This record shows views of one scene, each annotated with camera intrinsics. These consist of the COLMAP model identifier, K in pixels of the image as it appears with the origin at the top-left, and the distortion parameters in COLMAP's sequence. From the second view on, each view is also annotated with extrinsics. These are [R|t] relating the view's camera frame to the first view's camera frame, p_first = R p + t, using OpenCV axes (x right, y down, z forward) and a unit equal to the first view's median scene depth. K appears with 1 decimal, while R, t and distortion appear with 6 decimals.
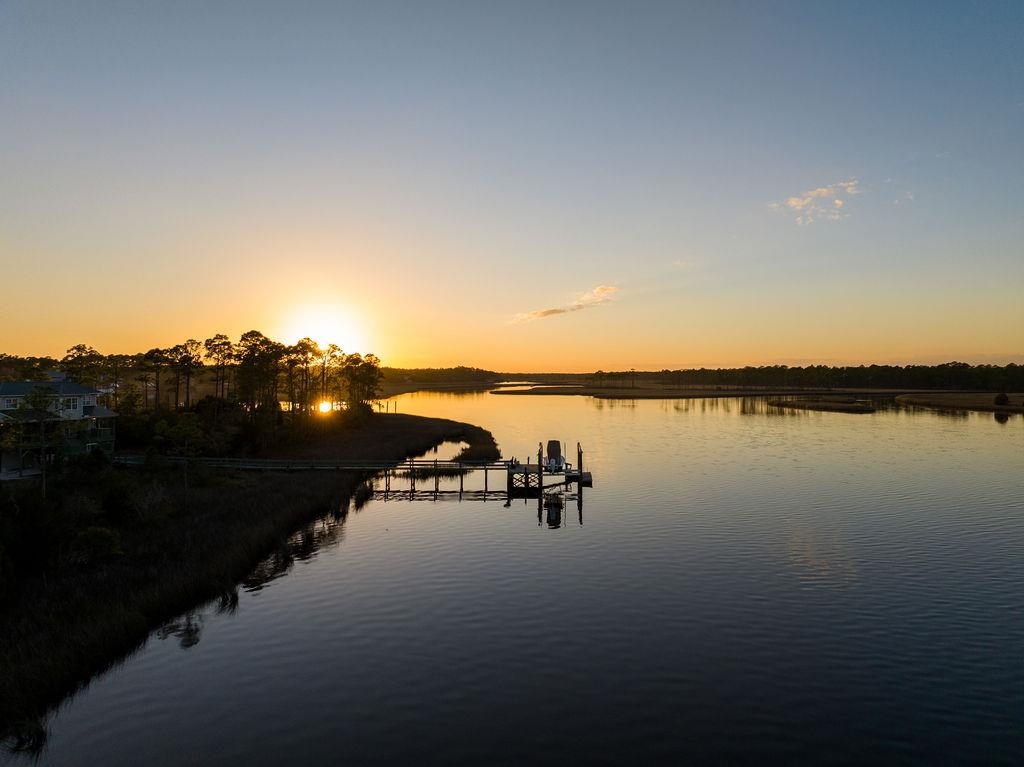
lens RADIAL K [[725.3, 0, 508.9], [0, 725.3, 375.3], [0, 0, 1]] dist [-0.037857, 0.004544]
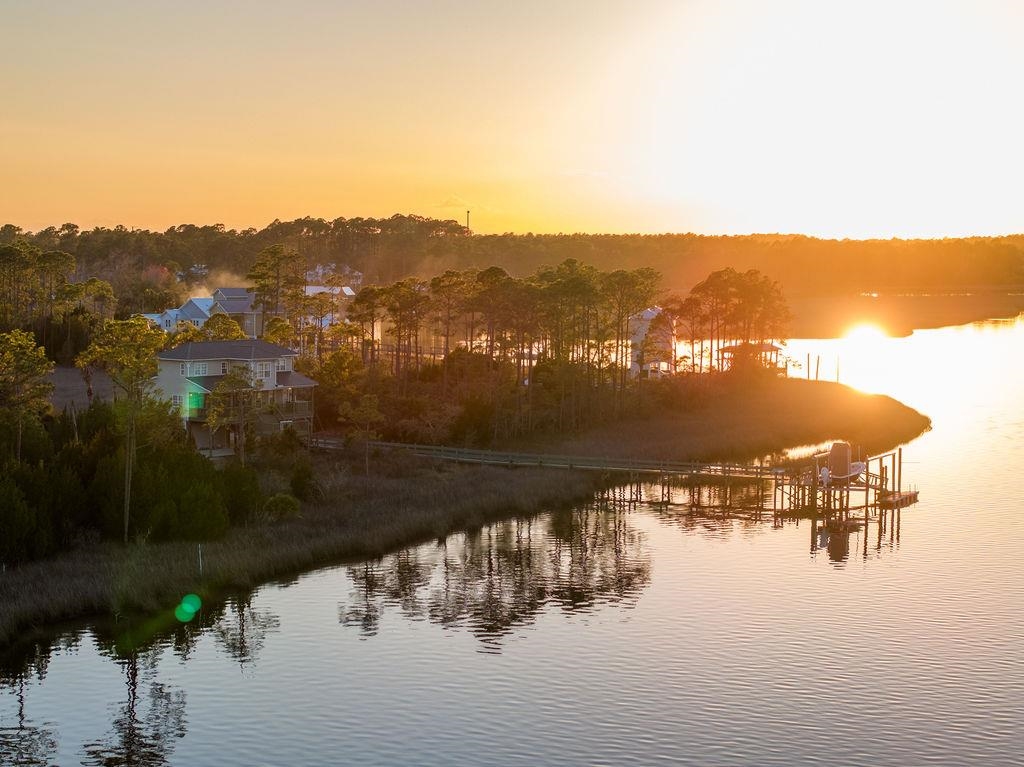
lens RADIAL K [[2086.8, 0, 512.2], [0, 2086.8, 384.2], [0, 0, 1]] dist [-0.003458, 0.000000]
pose [[0.909097, 0.035503, -0.415069, 0.615729], [-0.007169, 0.997548, 0.069624, -0.110235], [0.416523, -0.060319, 0.907122, -1.011142]]
